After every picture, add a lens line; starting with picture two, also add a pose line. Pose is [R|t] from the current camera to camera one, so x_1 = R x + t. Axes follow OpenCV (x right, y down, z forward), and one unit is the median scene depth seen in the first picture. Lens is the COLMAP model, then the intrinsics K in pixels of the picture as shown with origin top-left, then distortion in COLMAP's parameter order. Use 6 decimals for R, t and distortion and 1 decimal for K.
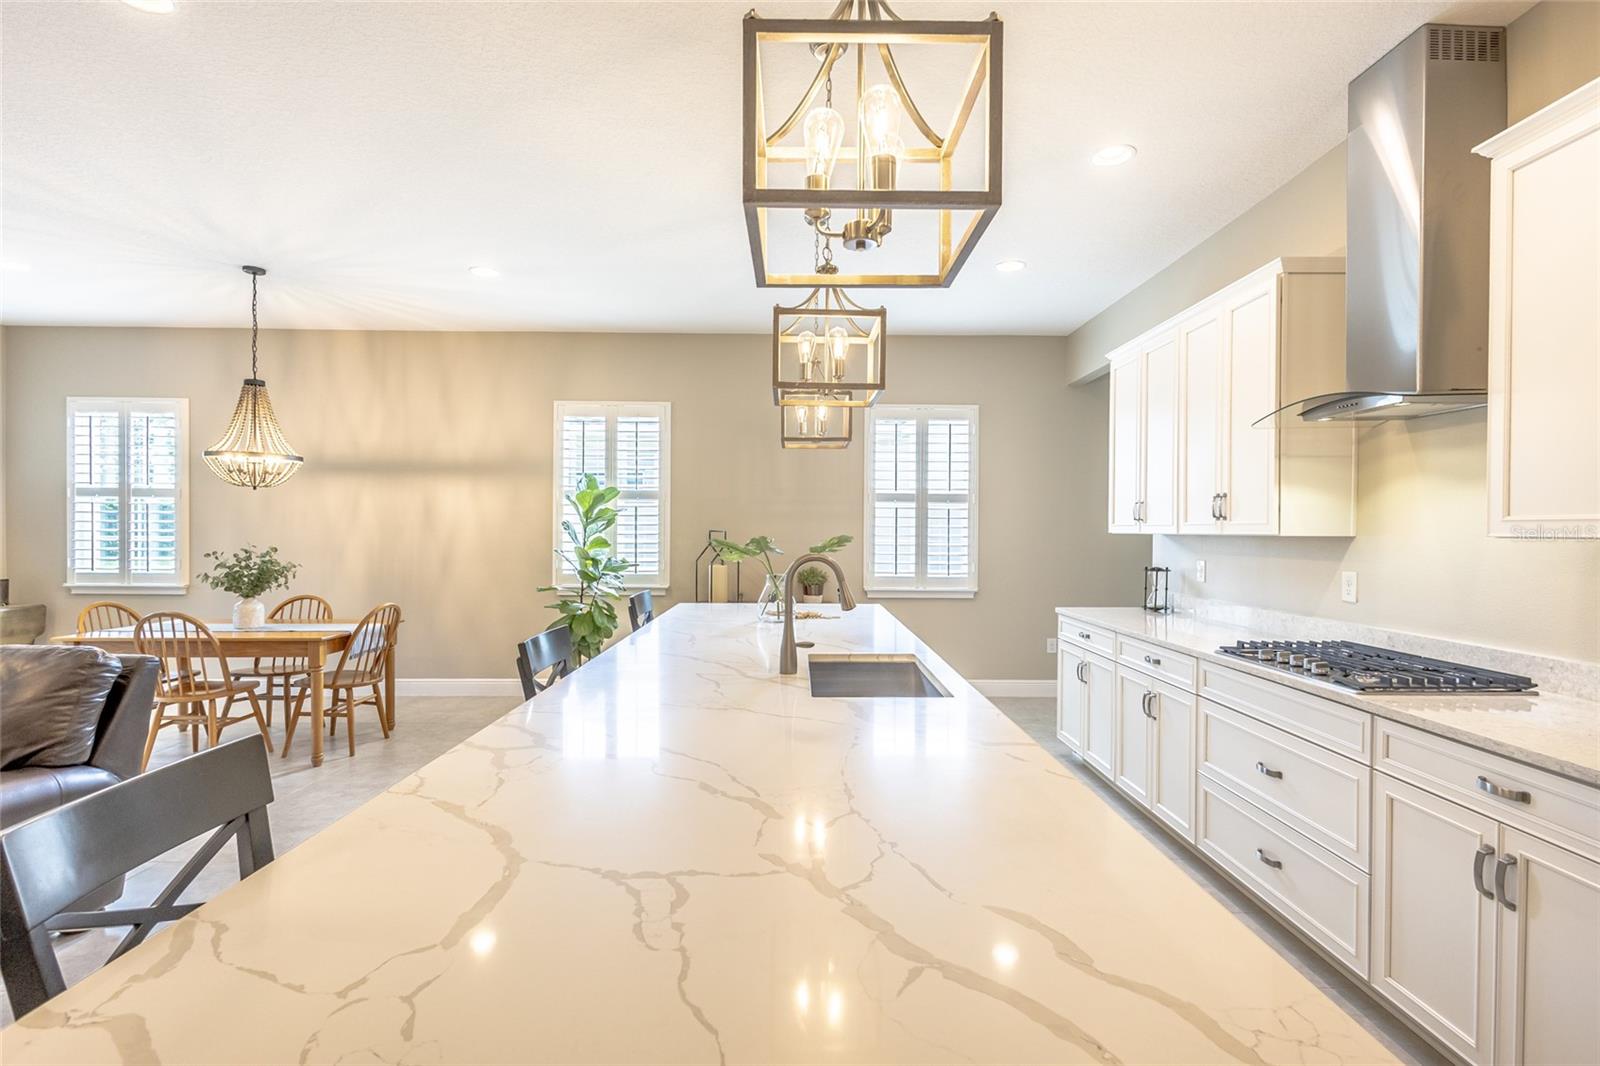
lens RADIAL K [[740.7, 0, 800.0], [0, 740.7, 533.0], [0, 0, 1]] dist [0.002672, -0.001109]
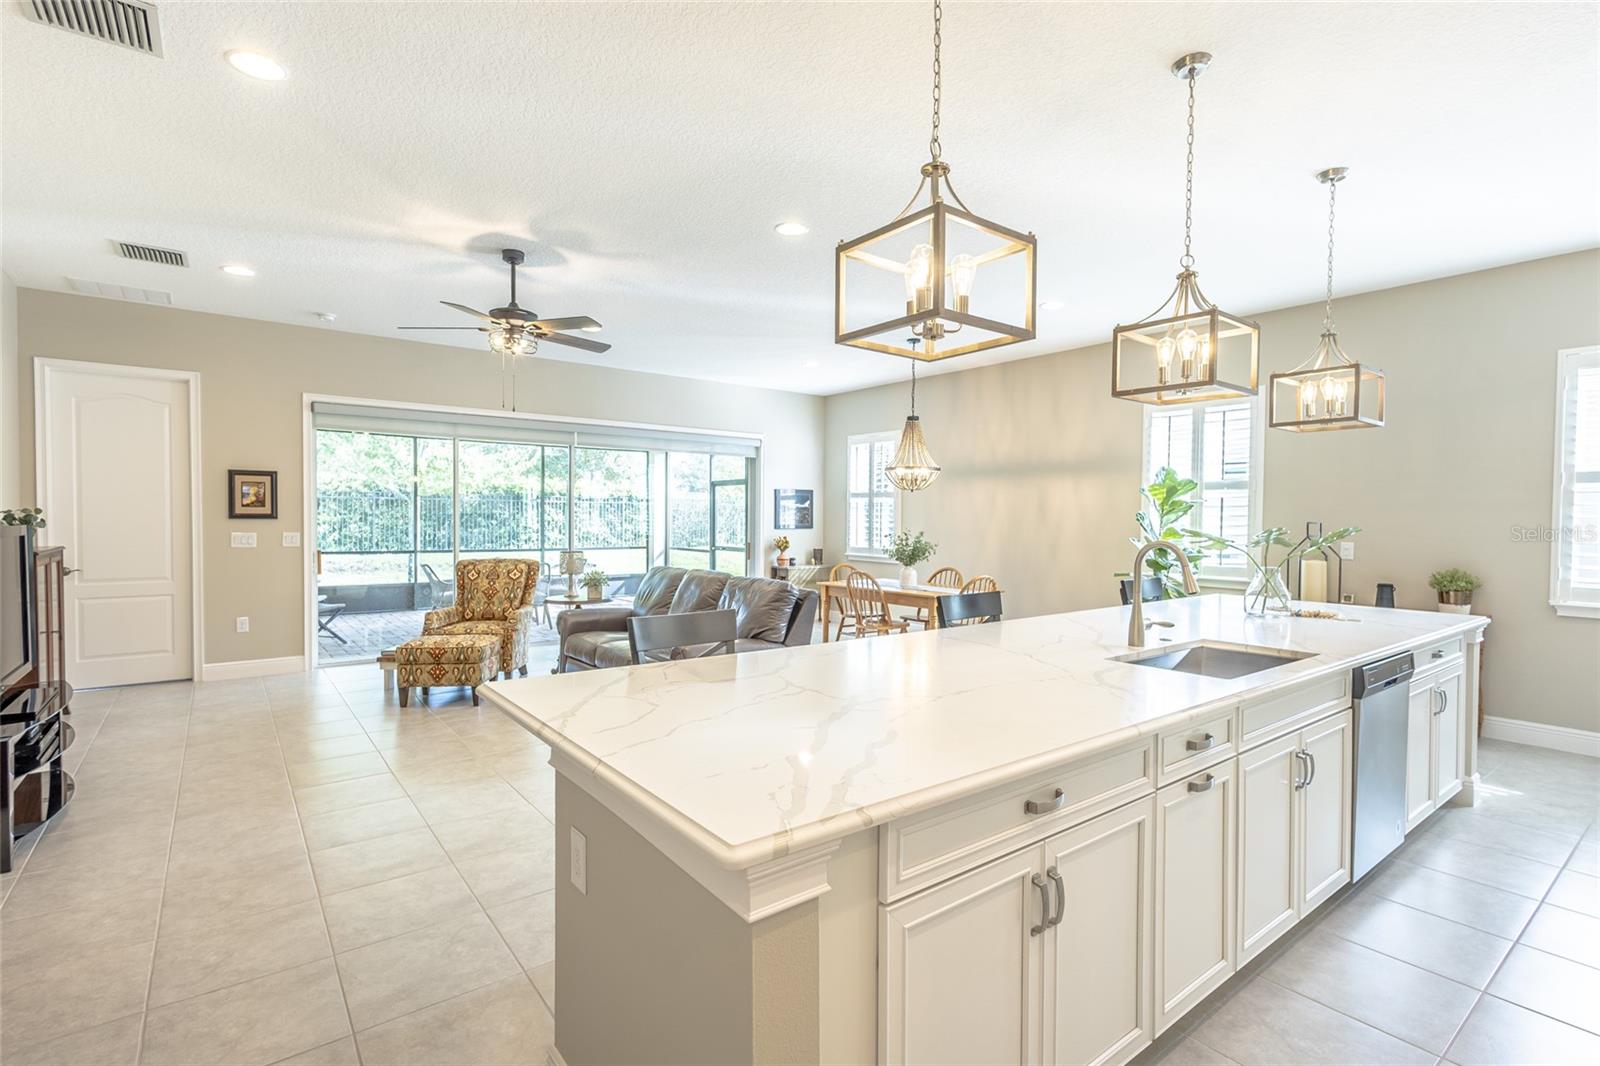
lens RADIAL K [[740.7, 0, 800.0], [0, 740.7, 533.0], [0, 0, 1]] dist [0.002672, -0.001109]
pose [[0.598002, 0.017183, -0.801311, 0.292094], [-0.008574, 0.999850, 0.015042, 0.002062], [0.801449, -0.002125, 0.598059, -0.044246]]
